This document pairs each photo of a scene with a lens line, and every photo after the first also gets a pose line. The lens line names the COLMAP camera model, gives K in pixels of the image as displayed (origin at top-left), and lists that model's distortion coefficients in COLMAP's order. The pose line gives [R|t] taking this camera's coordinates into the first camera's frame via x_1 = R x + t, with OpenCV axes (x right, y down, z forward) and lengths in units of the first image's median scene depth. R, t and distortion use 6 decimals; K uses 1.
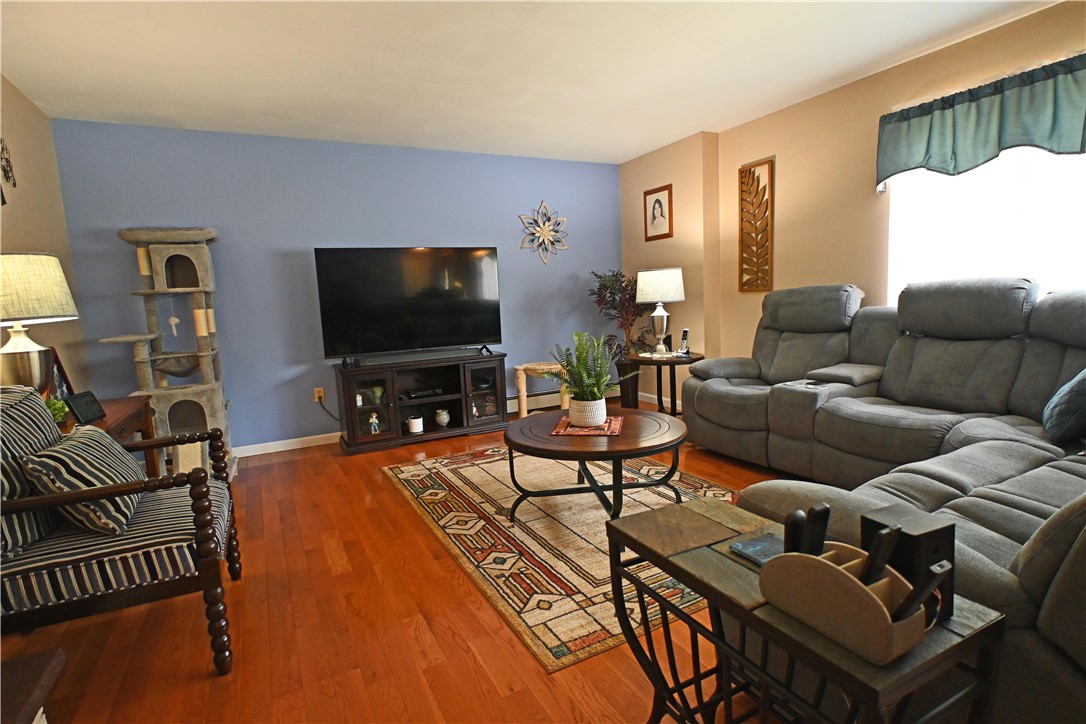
lens RADIAL K [[543.1, 0, 539.8], [0, 543.1, 363.6], [0, 0, 1]] dist [-0.003253, 0.002622]
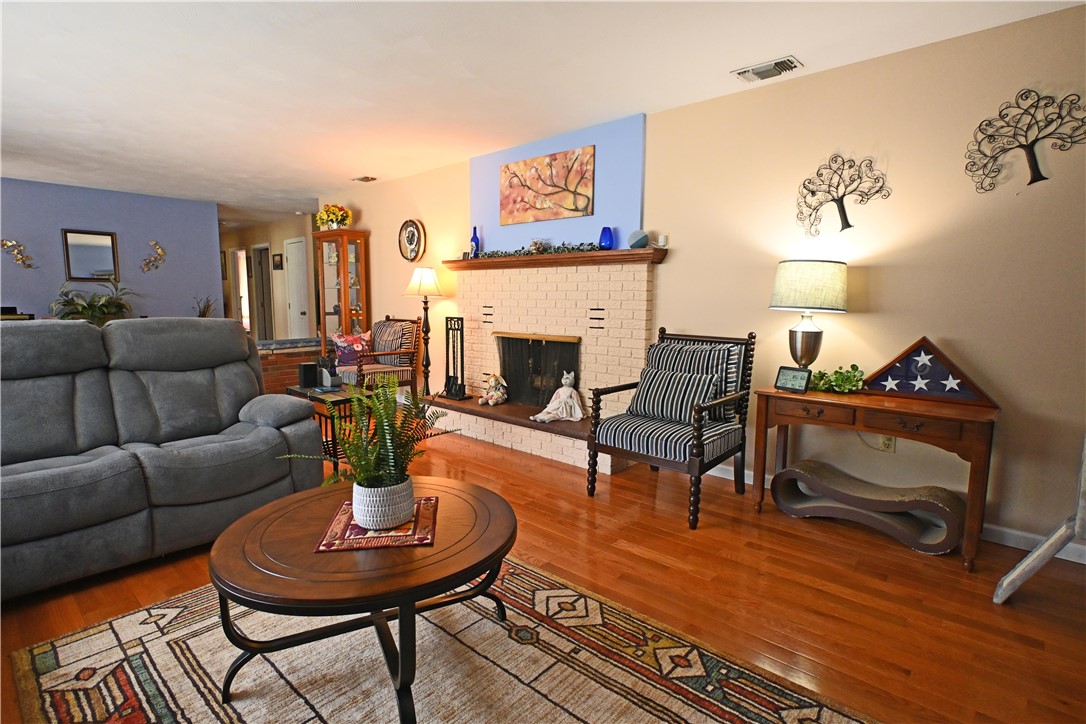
lens RADIAL K [[543.1, 0, 540.1], [0, 543.1, 364.3], [0, 0, 1]] dist [-0.003253, 0.002622]
pose [[-0.940328, 0.086360, -0.329128, 0.074230], [0.000084, 0.967316, 0.253575, -0.149799], [0.340269, 0.238416, -0.909601, 1.061984]]
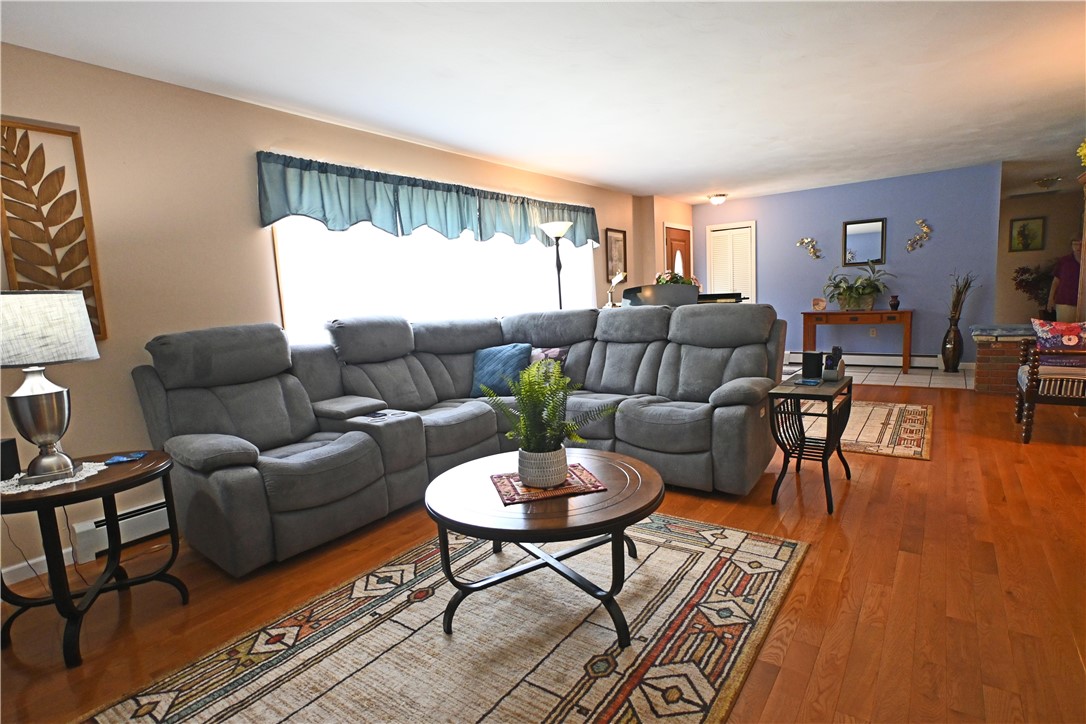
lens RADIAL K [[543.1, 0, 546.4], [0, 543.1, 364.7], [0, 0, 1]] dist [-0.003253, 0.002622]
pose [[-0.438898, -0.041810, 0.897564, -0.390346], [0.185450, 0.973195, 0.136015, -0.099843], [-0.879191, 0.226150, -0.419379, 0.851713]]
